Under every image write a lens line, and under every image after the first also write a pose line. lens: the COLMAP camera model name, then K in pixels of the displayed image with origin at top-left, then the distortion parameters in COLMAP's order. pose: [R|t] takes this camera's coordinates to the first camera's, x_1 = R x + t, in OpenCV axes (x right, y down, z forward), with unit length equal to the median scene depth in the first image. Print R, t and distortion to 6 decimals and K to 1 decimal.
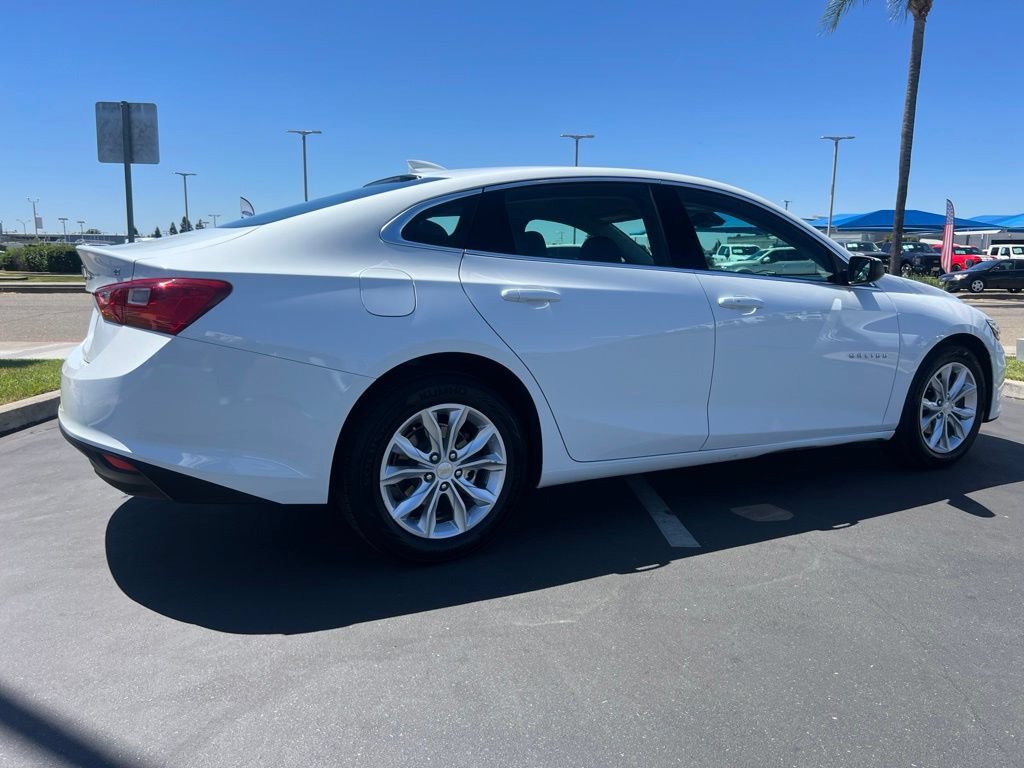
lens RADIAL K [[773.2, 0, 515.2], [0, 773.2, 390.3], [0, 0, 1]] dist [0.056748, -0.066982]
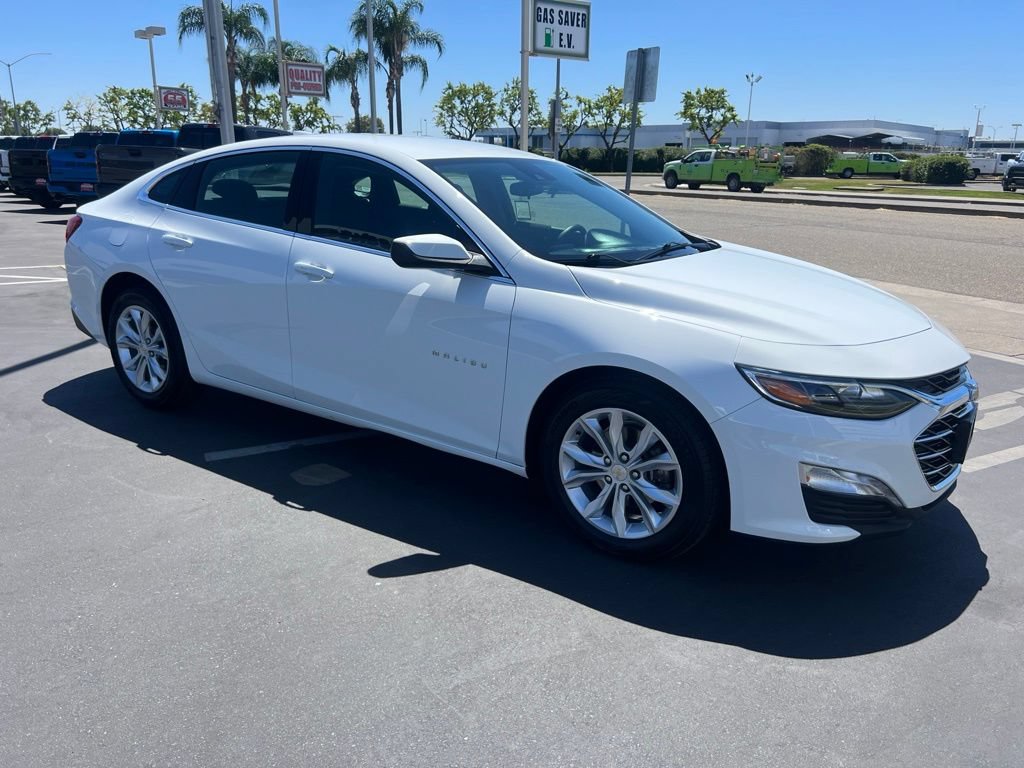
lens RADIAL K [[773.2, 0, 522.1], [0, 773.2, 388.4], [0, 0, 1]] dist [0.056748, -0.066982]
pose [[0.456831, 0.253513, -0.852664, 1.517634], [-0.157675, 0.966430, 0.202860, -0.242772], [0.875468, 0.041771, 0.481468, 0.858655]]
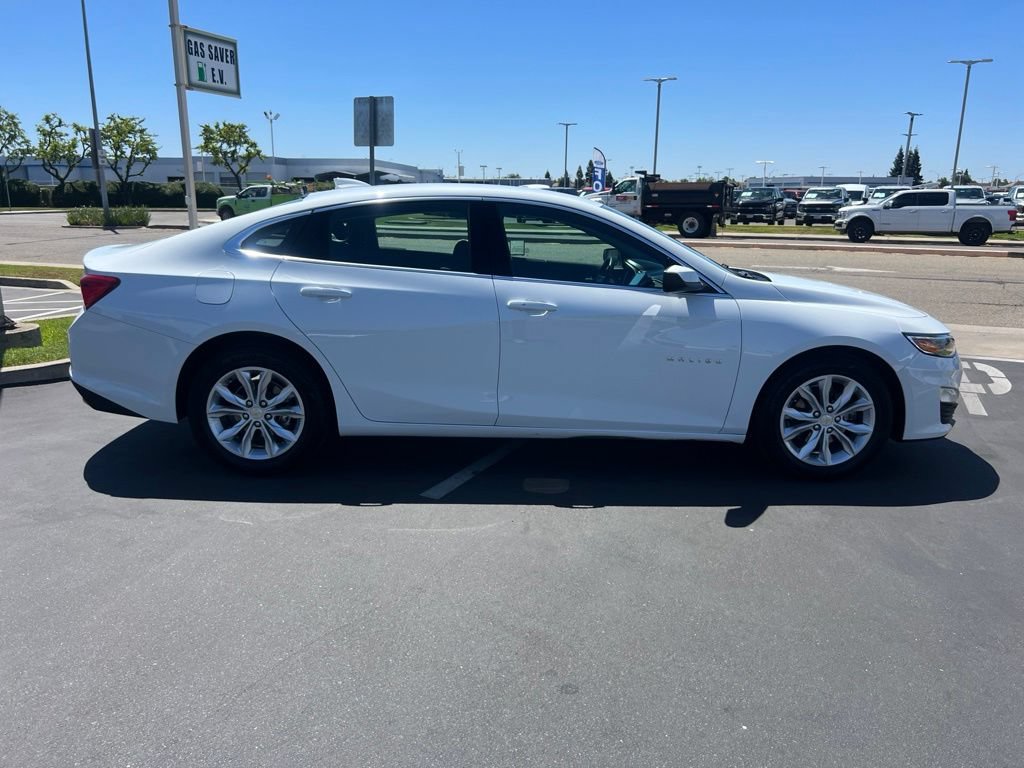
lens RADIAL K [[773.2, 0, 518.2], [0, 773.2, 390.0], [0, 0, 1]] dist [0.056748, -0.066982]
pose [[0.882200, 0.115033, -0.456608, 0.929001], [-0.081338, 0.992352, 0.092851, -0.105057], [0.463797, -0.044774, 0.884810, -0.044511]]
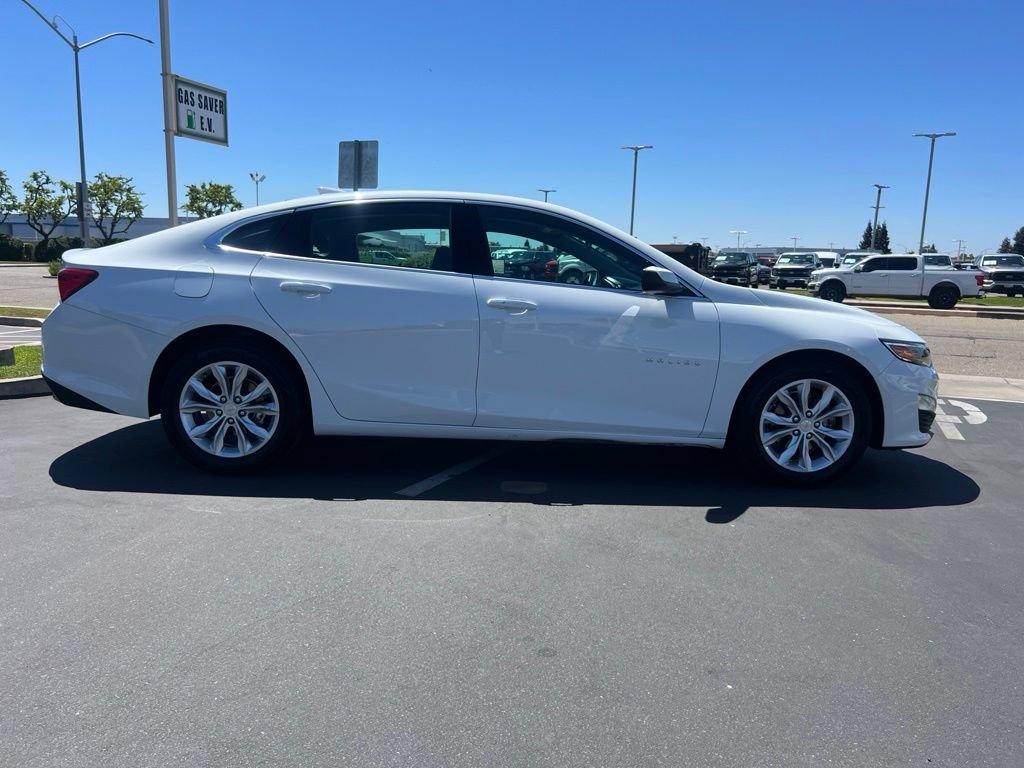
lens RADIAL K [[773.2, 0, 509.5], [0, 773.2, 387.9], [0, 0, 1]] dist [0.056748, -0.066982]
pose [[0.888851, 0.088265, -0.449615, 0.933950], [-0.095345, 0.995420, 0.006924, 0.006132], [0.448167, 0.036715, 0.893195, -0.036757]]
